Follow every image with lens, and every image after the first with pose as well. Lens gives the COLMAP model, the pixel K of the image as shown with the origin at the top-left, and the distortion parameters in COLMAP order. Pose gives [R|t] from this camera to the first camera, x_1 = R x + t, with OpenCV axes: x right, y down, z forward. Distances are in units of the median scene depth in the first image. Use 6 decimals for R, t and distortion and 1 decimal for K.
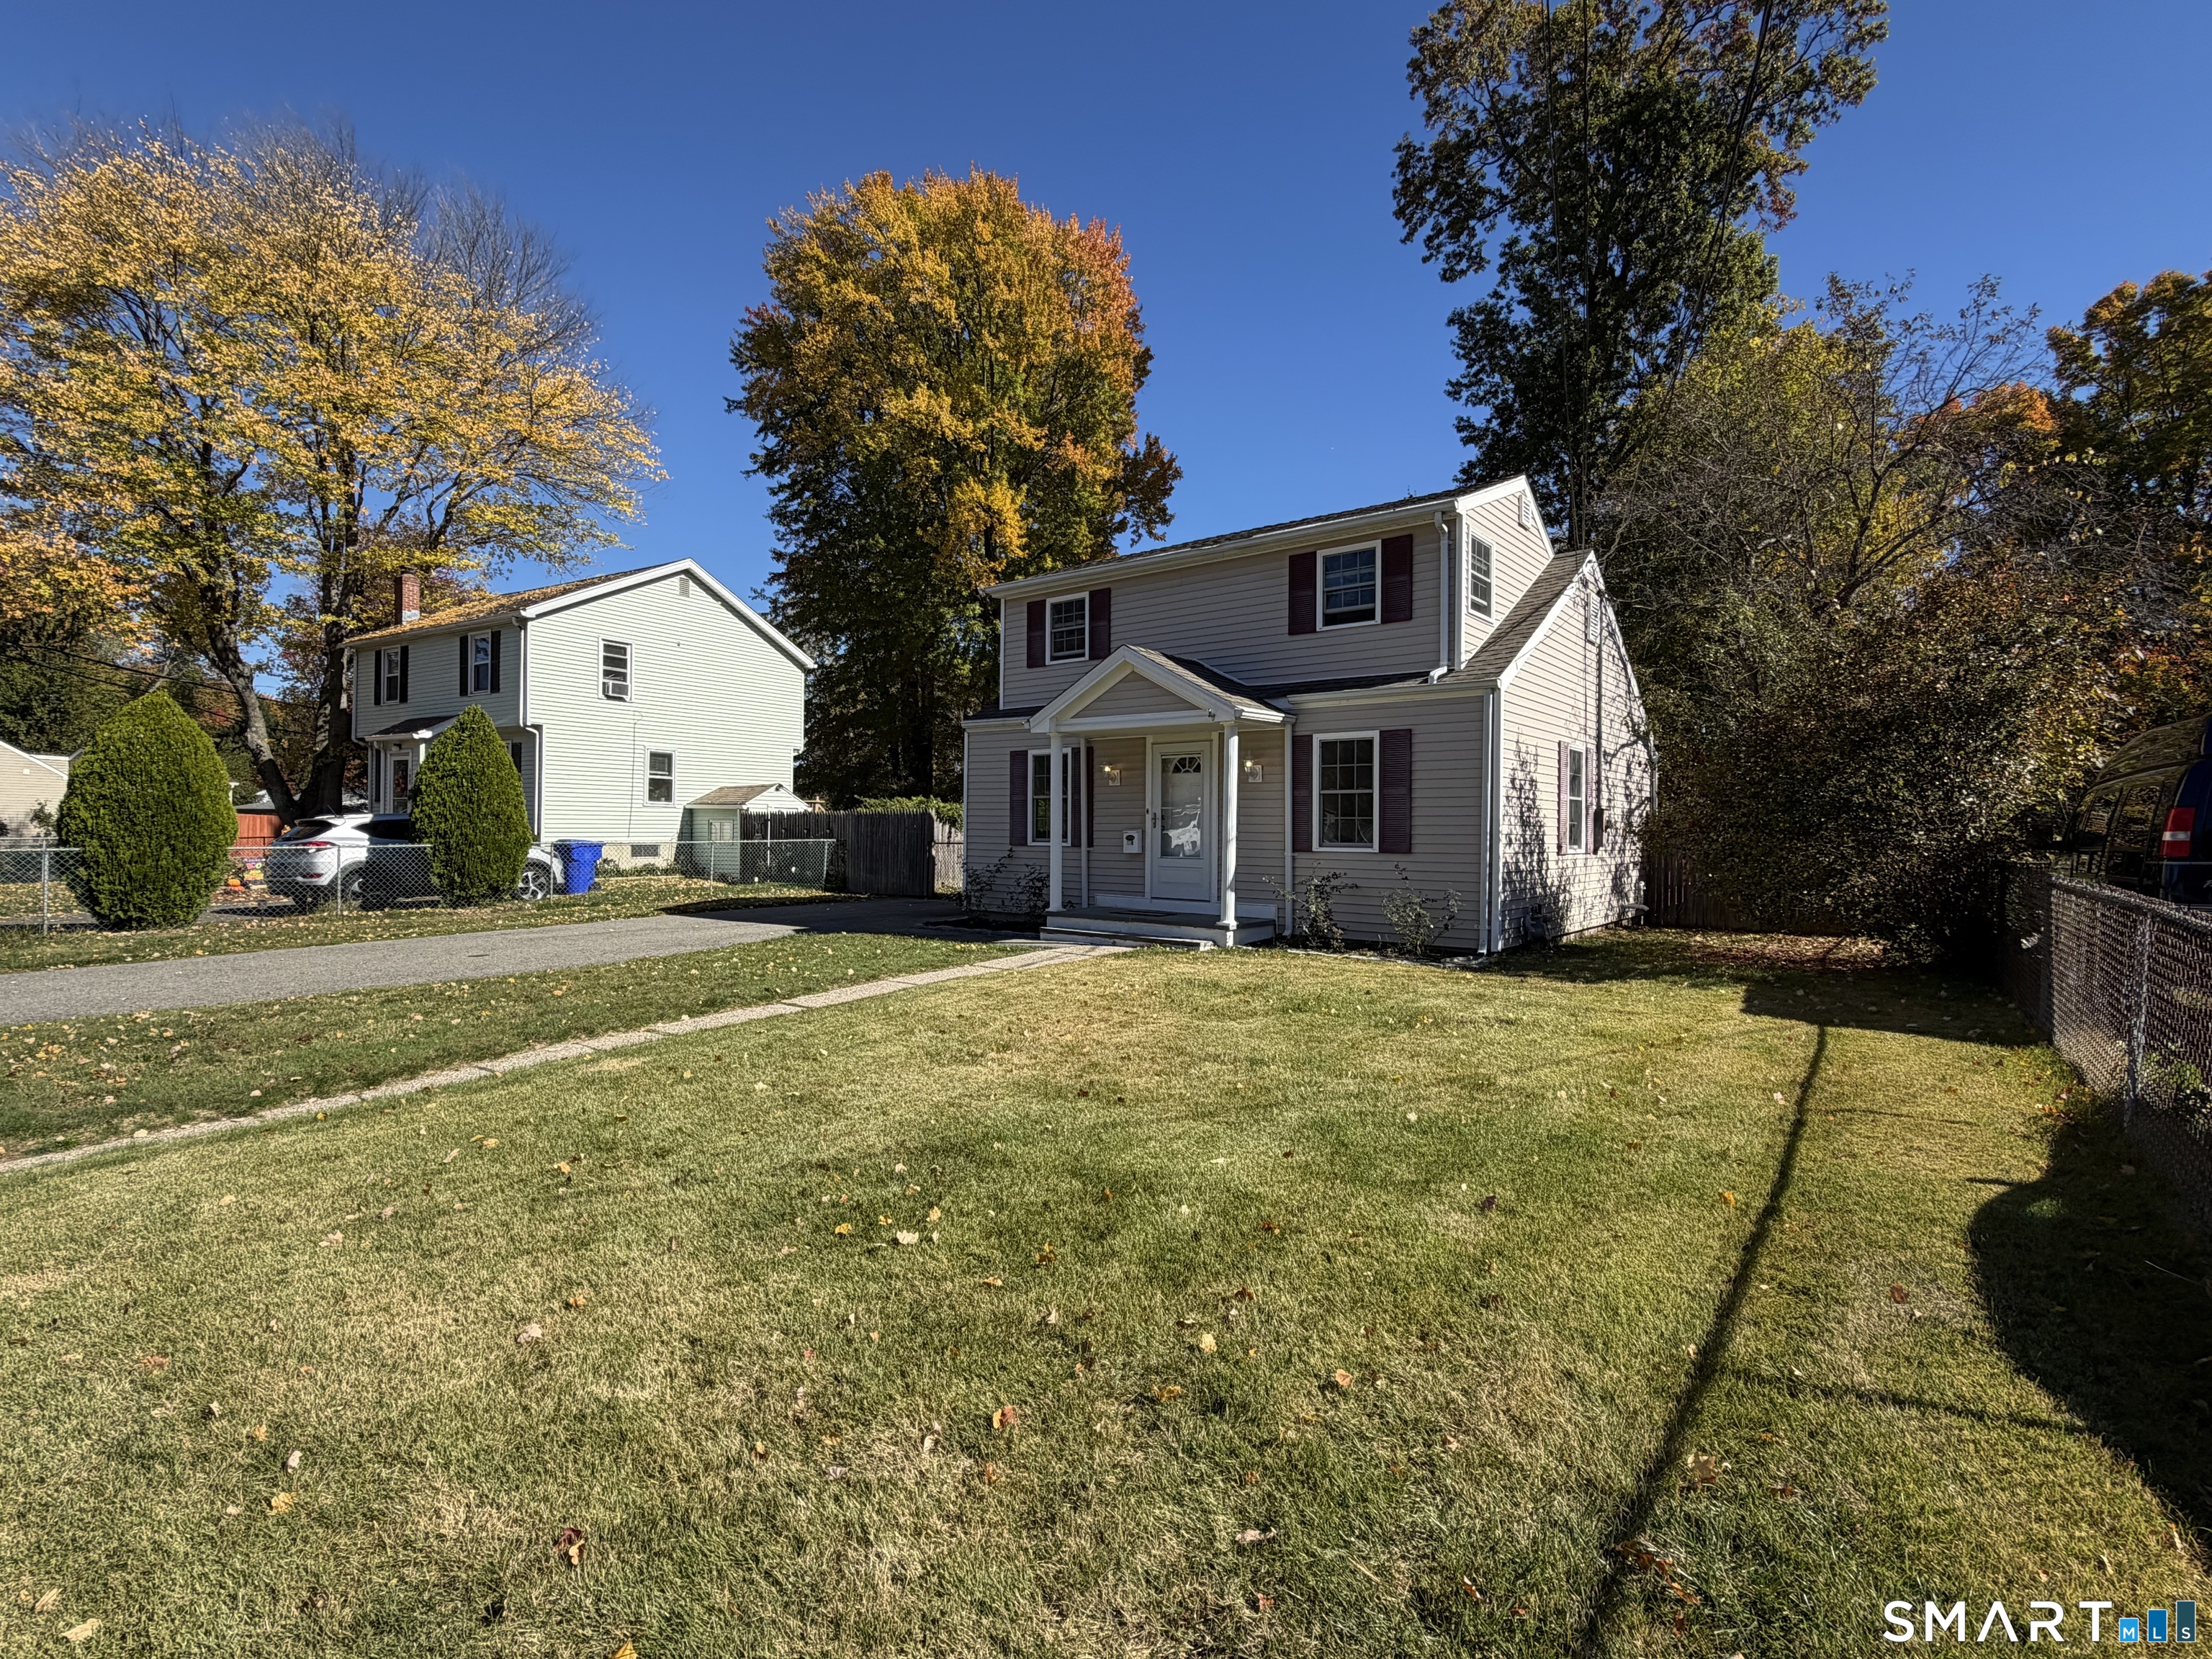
lens RADIAL K [[1051.0, 0, 1106.0], [0, 1051.0, 829.5], [0, 0, 1]] dist [-0.011134, 0.000284]
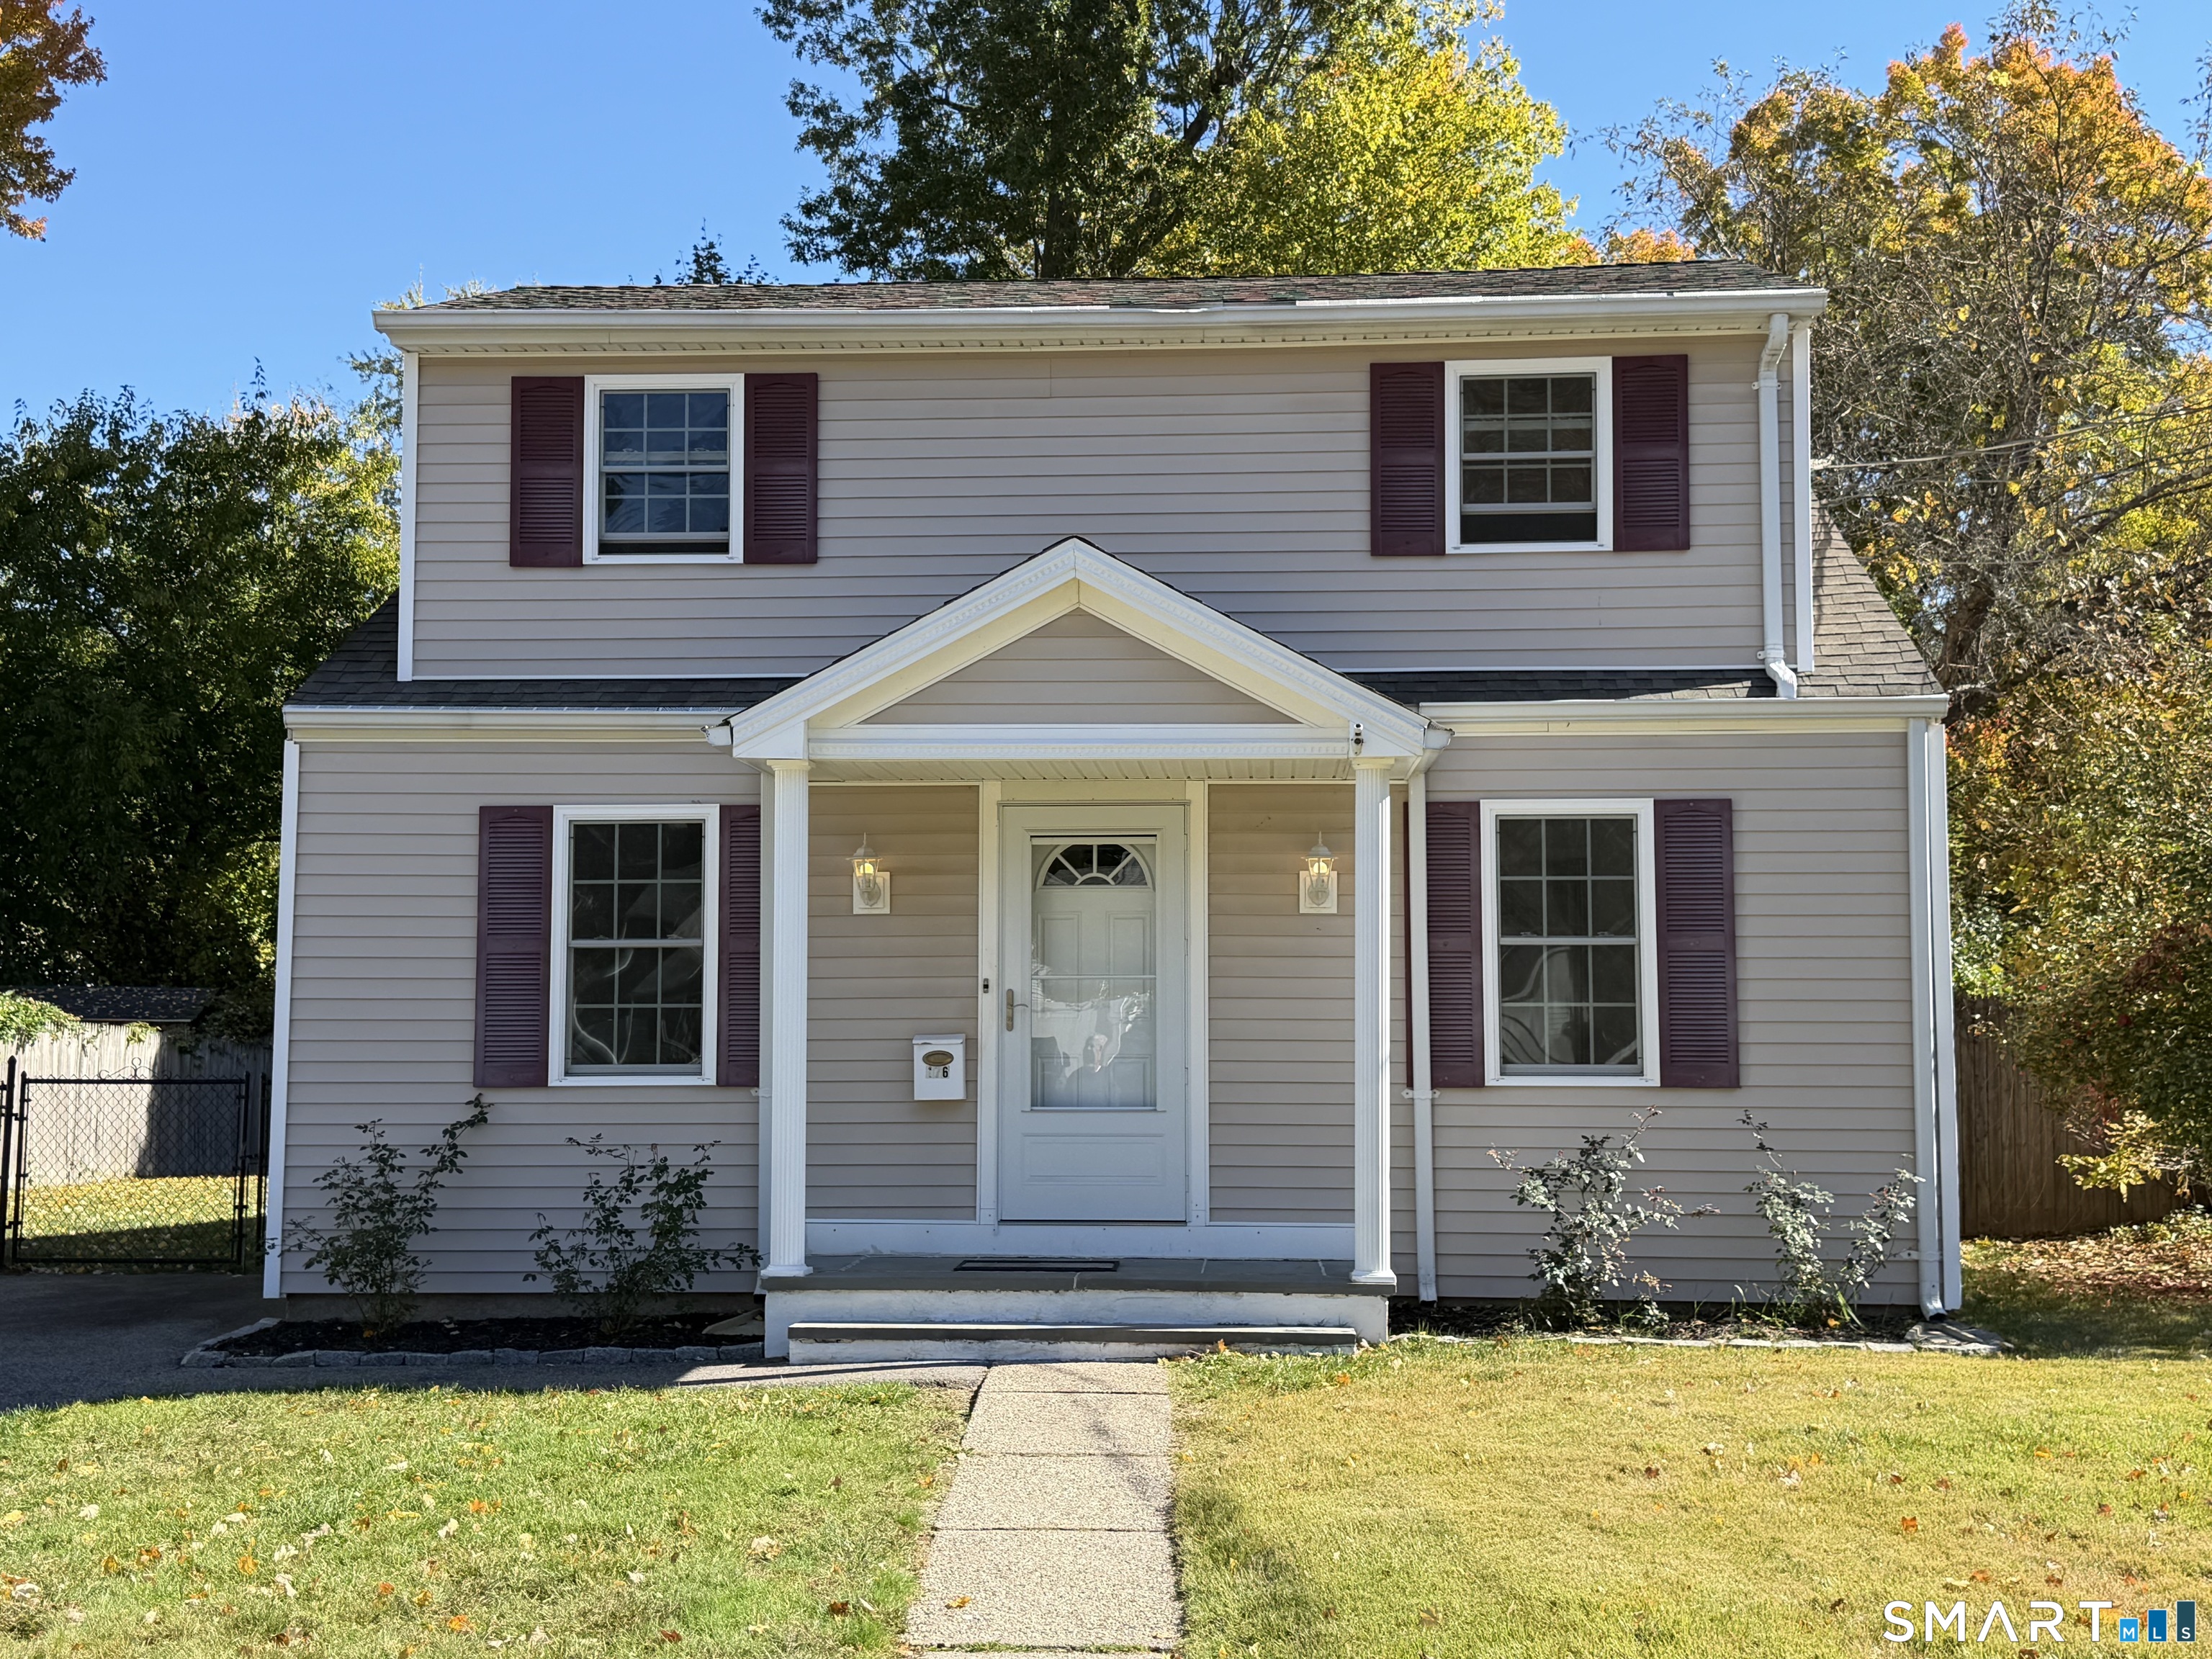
lens RADIAL K [[2526.1, 0, 1106.0], [0, 2526.1, 829.5], [0, 0, 1]] dist [0.204366, -0.552792]
pose [[0.818914, 0.042863, 0.572313, -0.442467], [0.005690, 0.996552, -0.082779, 0.002065], [-0.573888, 0.071046, 0.815847, 0.245928]]
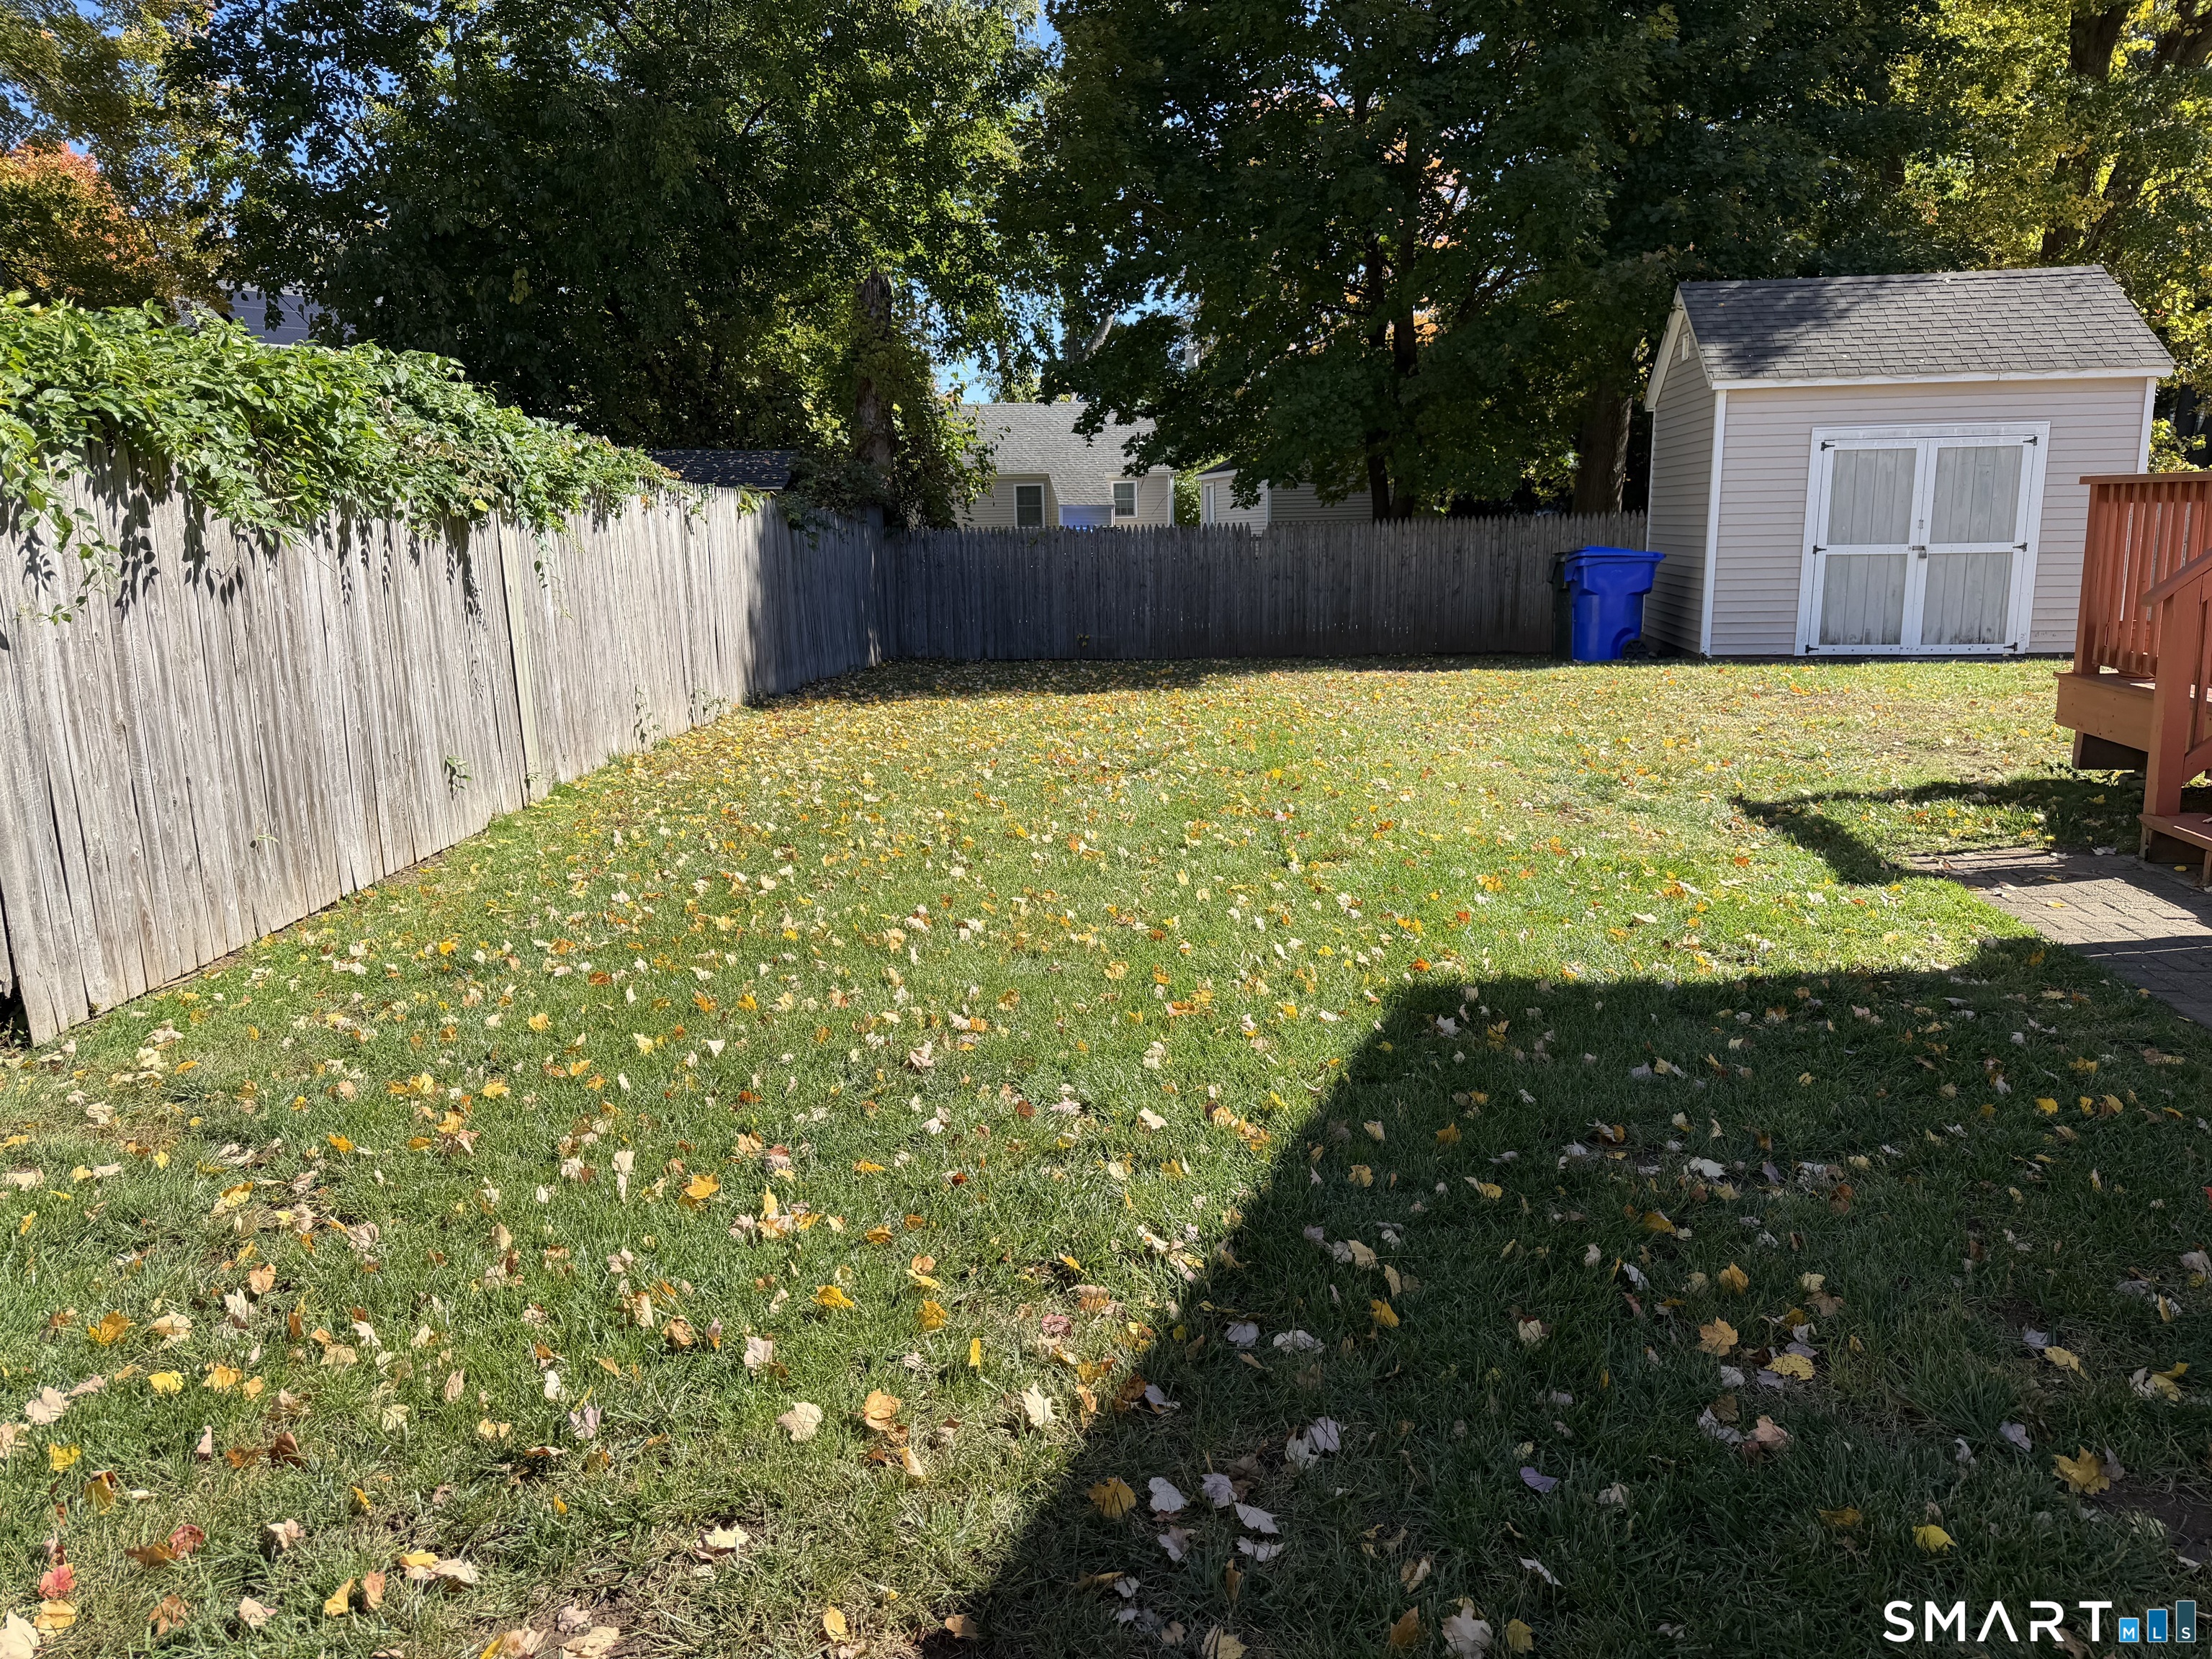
lens RADIAL K [[1558.8, 0, 1106.0], [0, 1558.8, 829.5], [0, 0, 1]] dist [0.054015, -0.003015]
pose [[0.860672, -0.121668, 0.494409, -0.163824], [0.025297, 0.980049, 0.197140, 0.005191], [-0.508531, -0.157166, 0.846579, 1.583617]]
